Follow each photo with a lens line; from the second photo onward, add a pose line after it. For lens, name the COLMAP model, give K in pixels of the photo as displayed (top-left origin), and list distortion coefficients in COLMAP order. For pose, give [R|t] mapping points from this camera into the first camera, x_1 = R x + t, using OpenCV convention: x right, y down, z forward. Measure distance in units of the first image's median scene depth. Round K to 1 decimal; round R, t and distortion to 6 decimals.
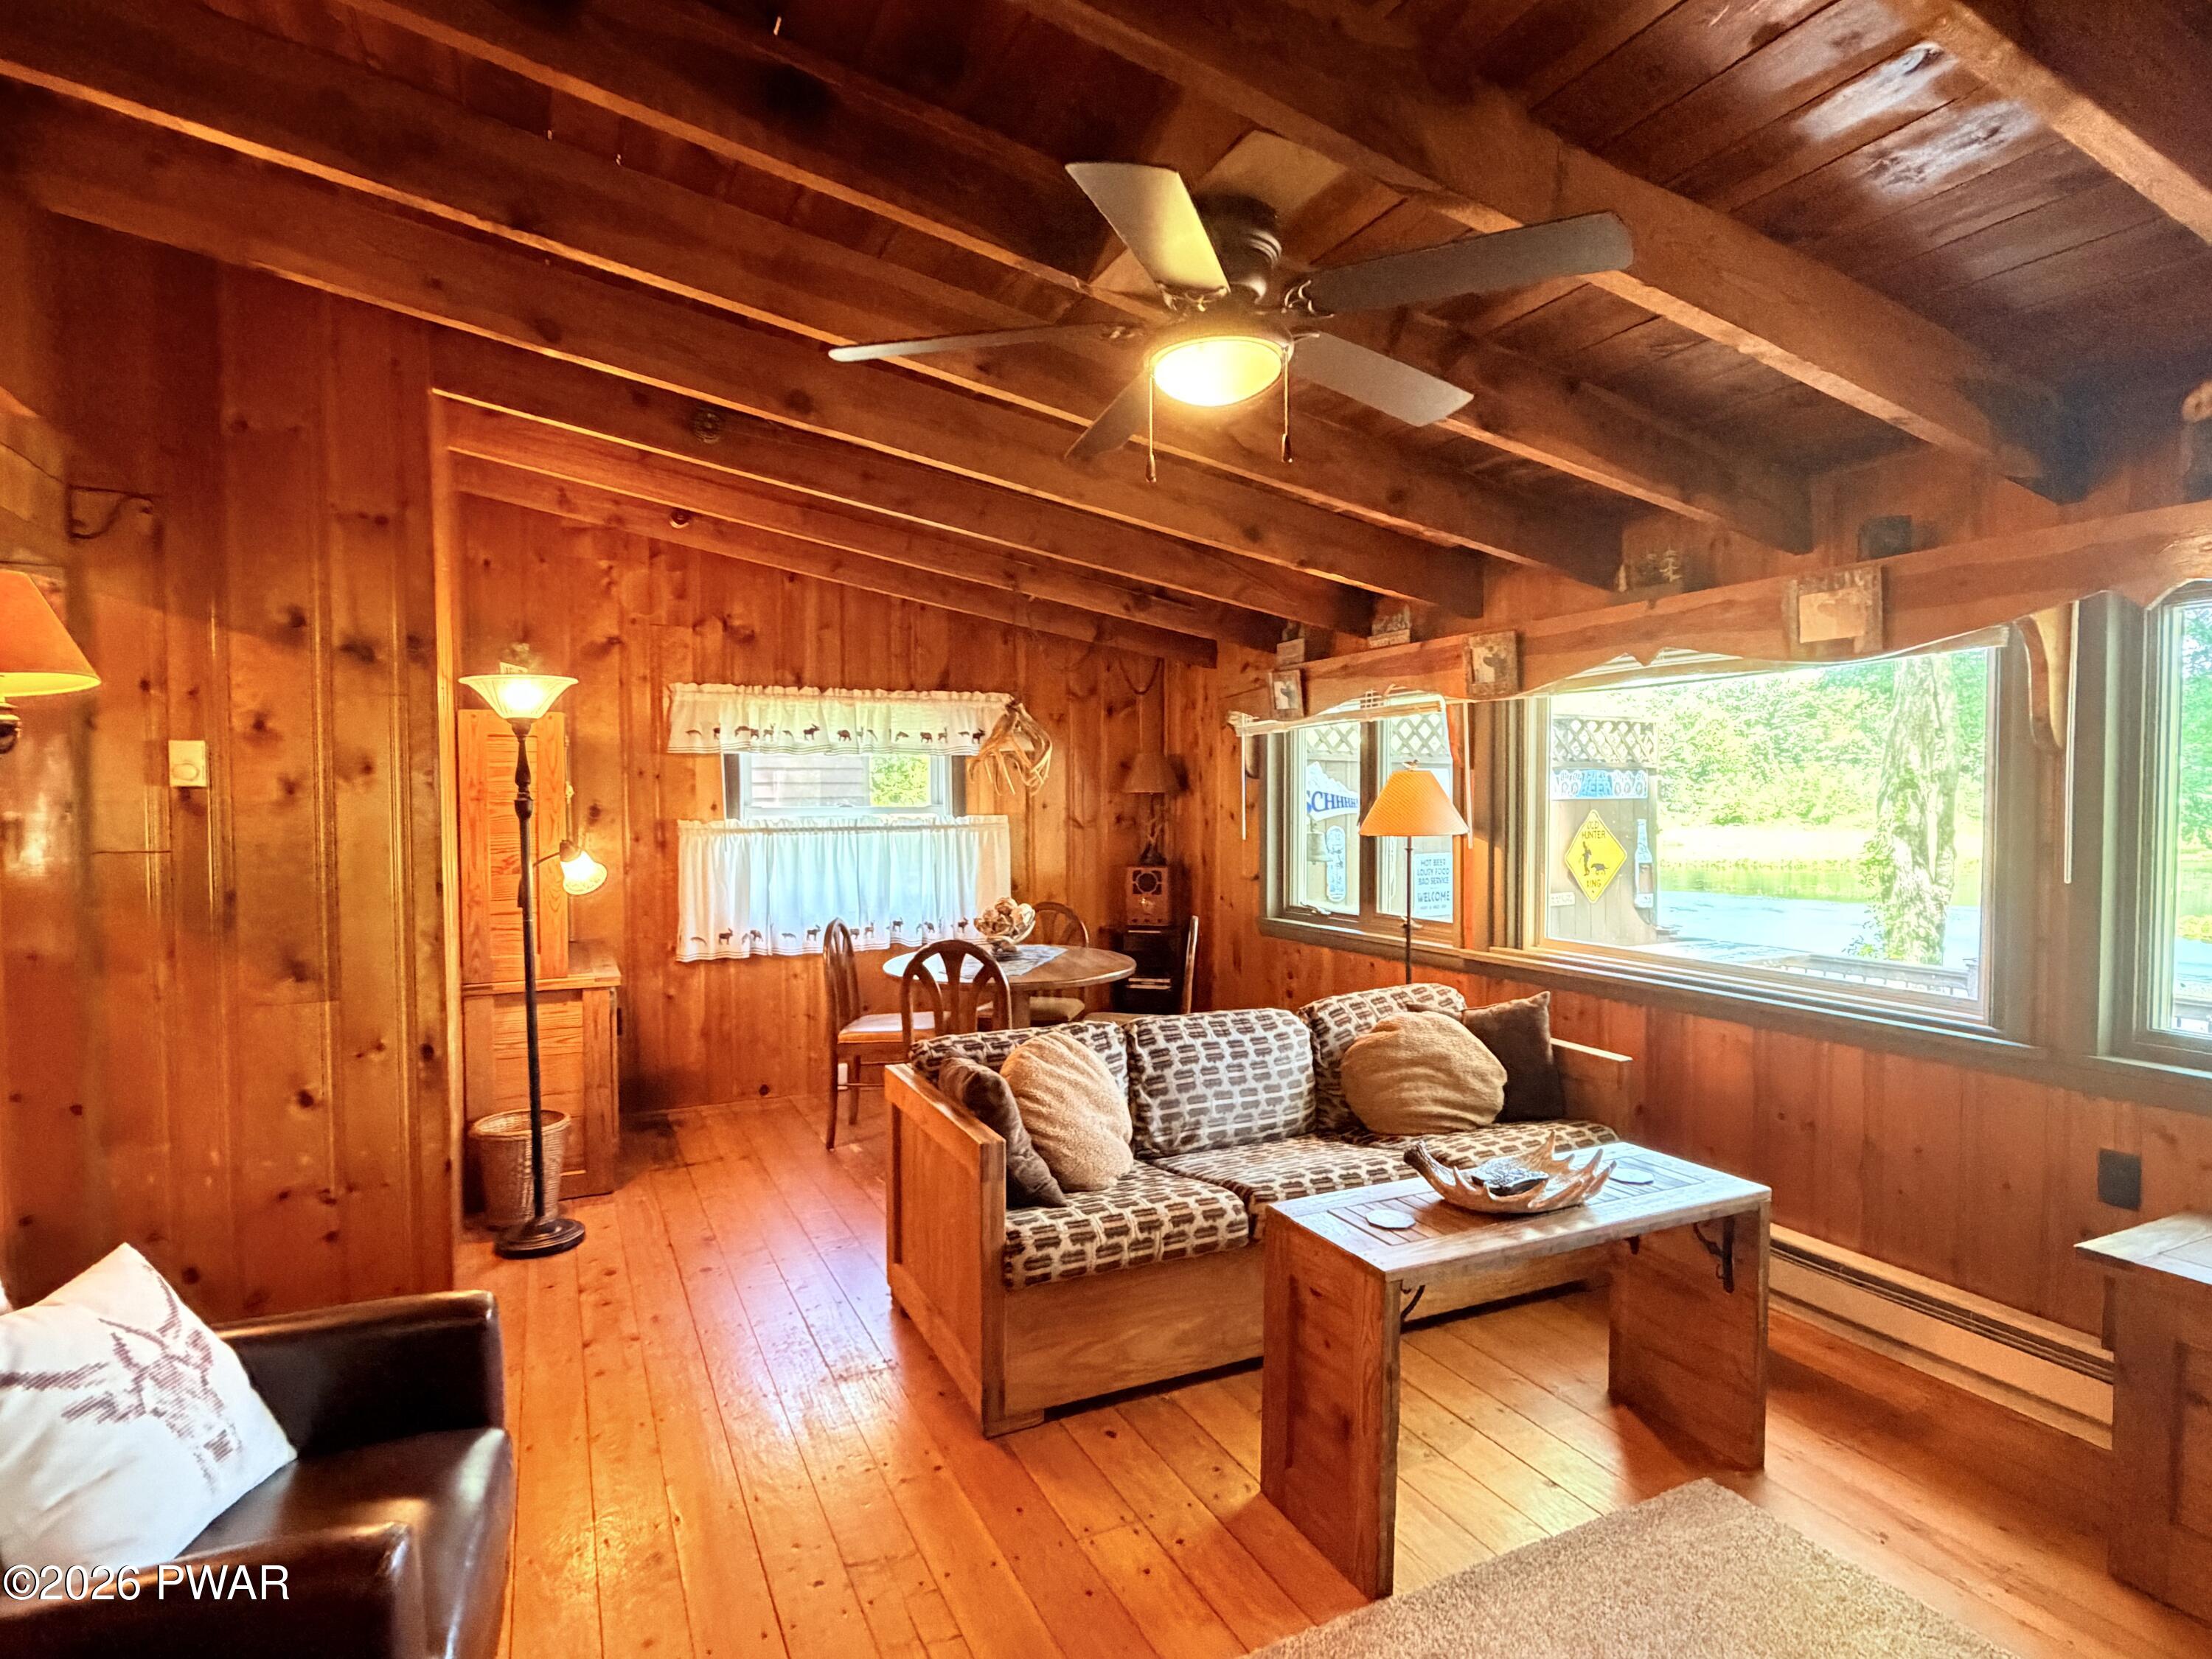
lens RADIAL K [[1178.2, 0, 1111.7], [0, 1178.2, 835.9], [0, 0, 1]] dist [0.002722, -0.001274]
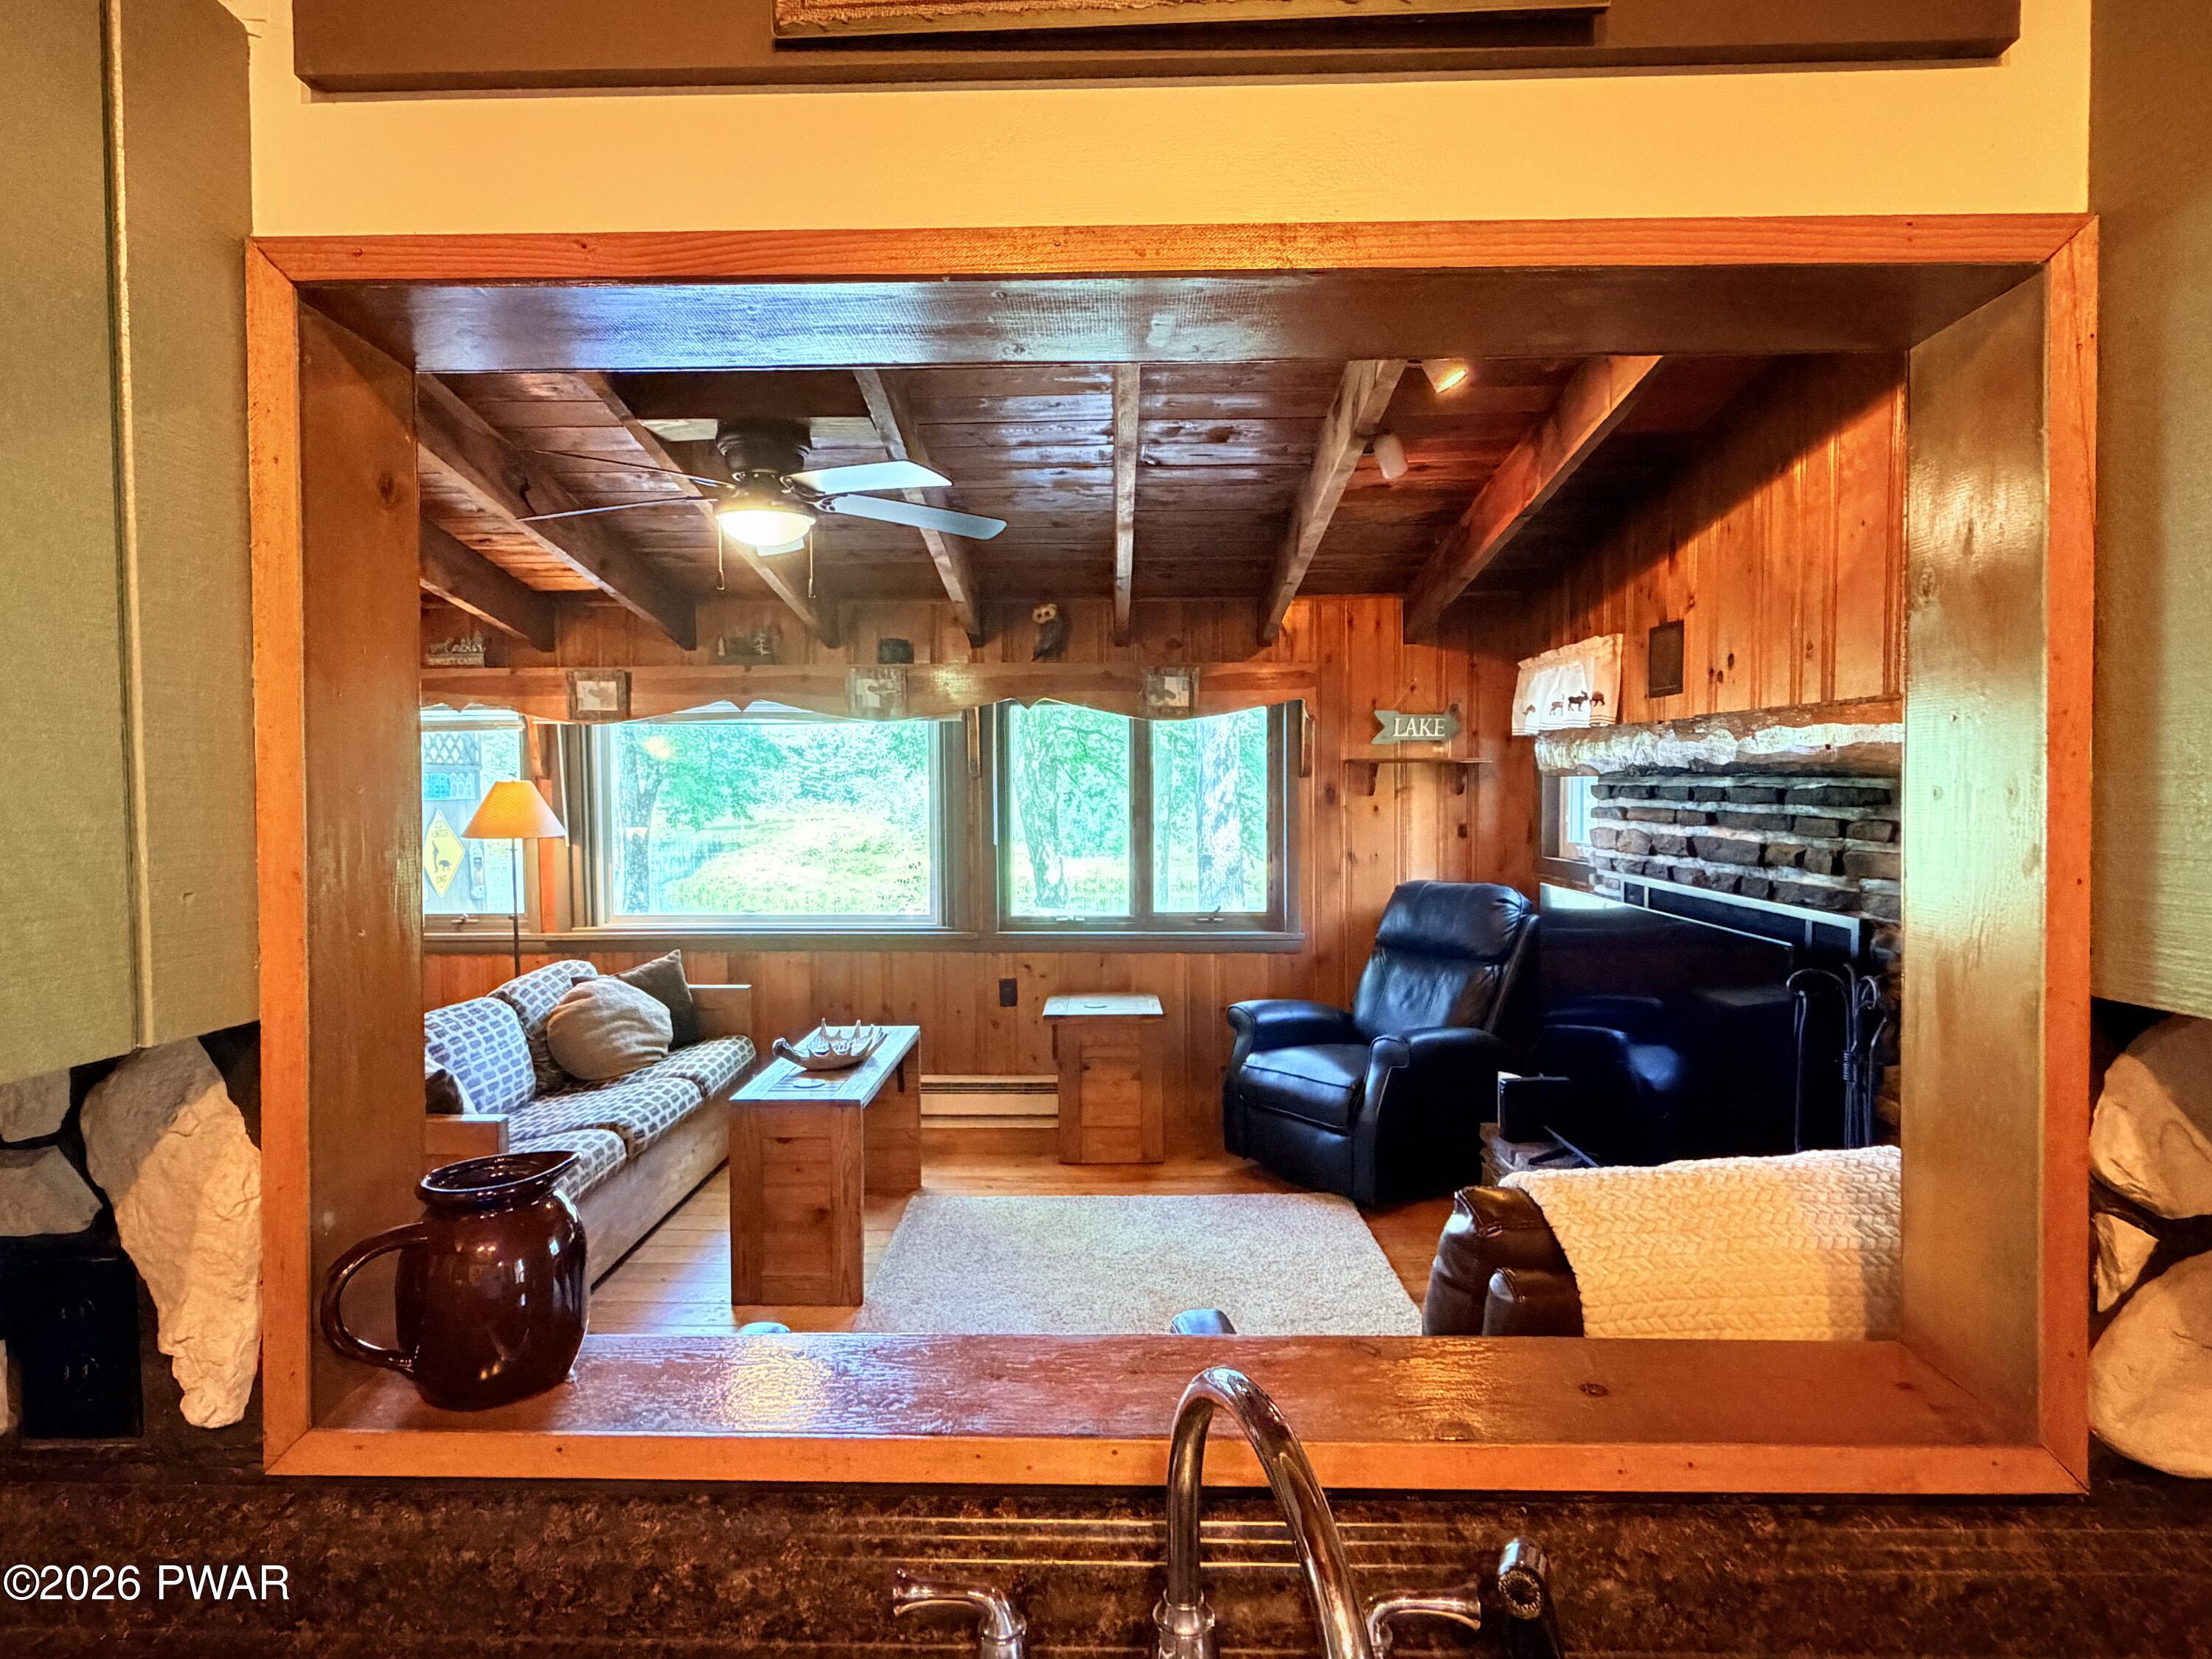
lens RADIAL K [[1178.2, 0, 1091.9], [0, 1178.2, 832.8], [0, 0, 1]] dist [0.002722, -0.001274]
pose [[0.451269, -0.039808, 0.891500, -0.620355], [0.036619, 0.998989, 0.026072, -0.017847], [-0.891637, 0.020880, 0.452270, -0.020818]]
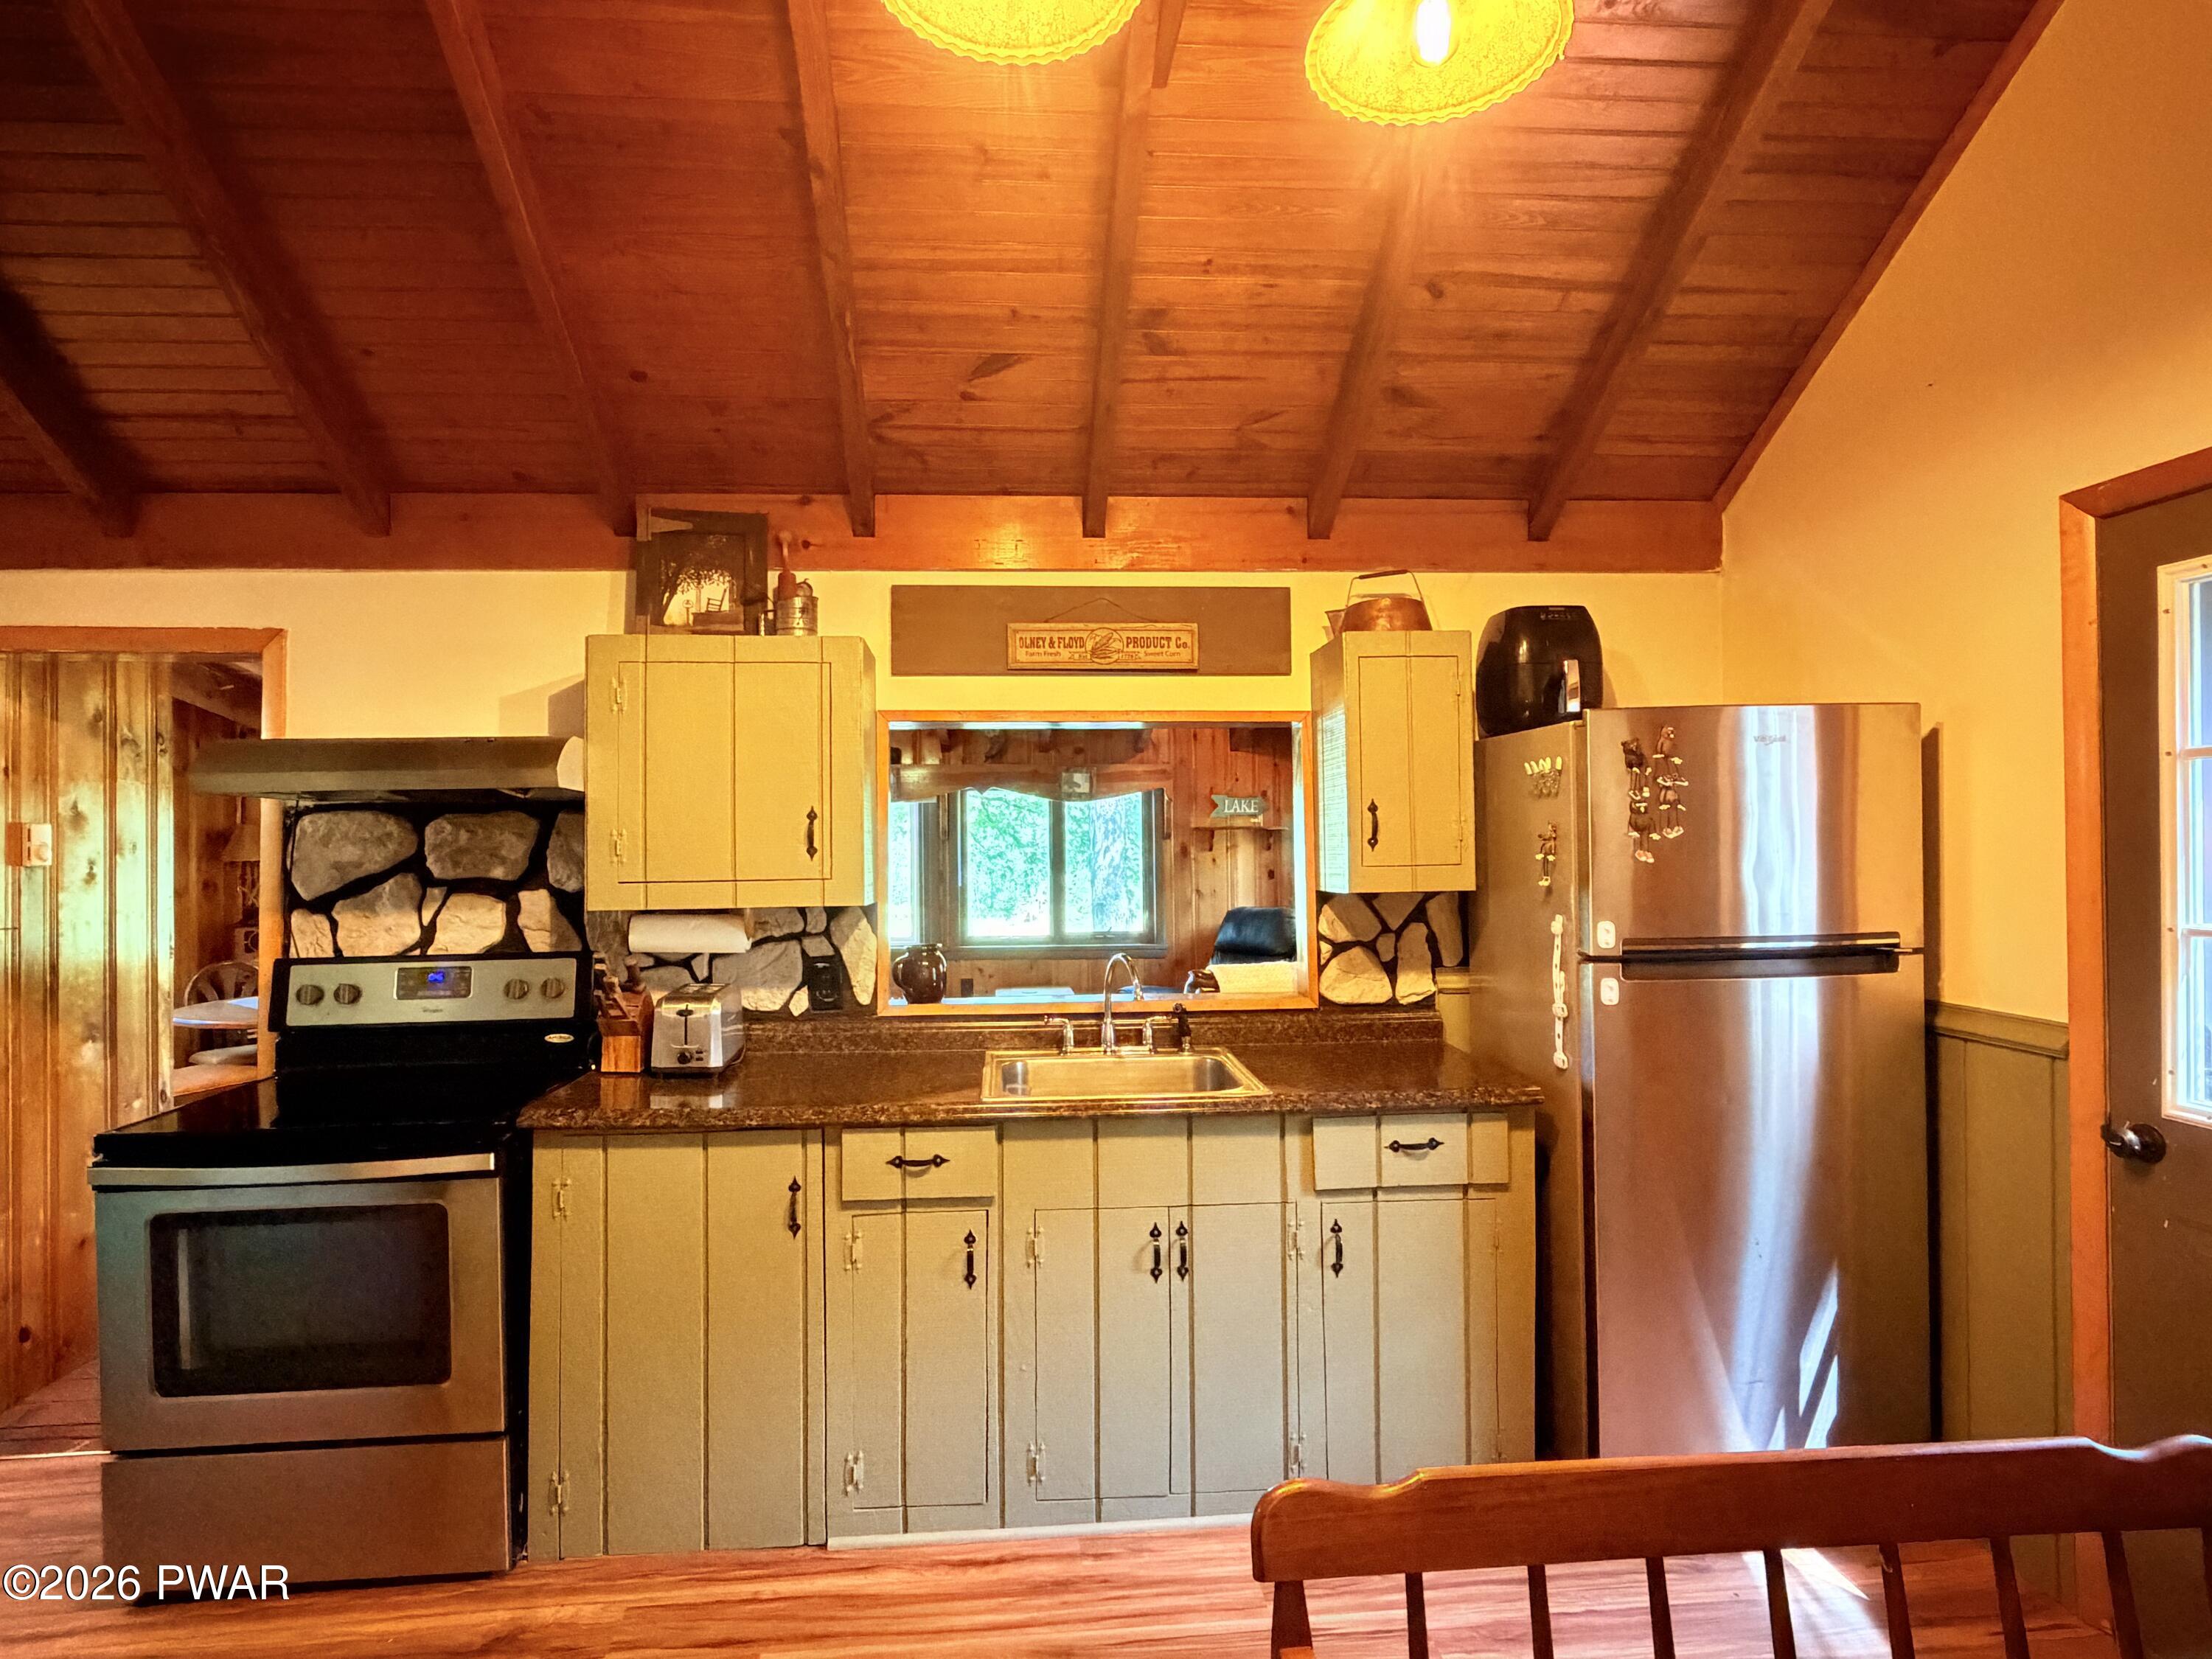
lens RADIAL K [[1178.2, 0, 1097.2], [0, 1178.2, 833.6], [0, 0, 1]] dist [0.002722, -0.001274]
pose [[0.360661, 0.004836, 0.932684, -1.266241], [0.043735, 0.998799, -0.022091, -0.007076], [-0.931671, 0.048759, 0.360016, -0.258728]]
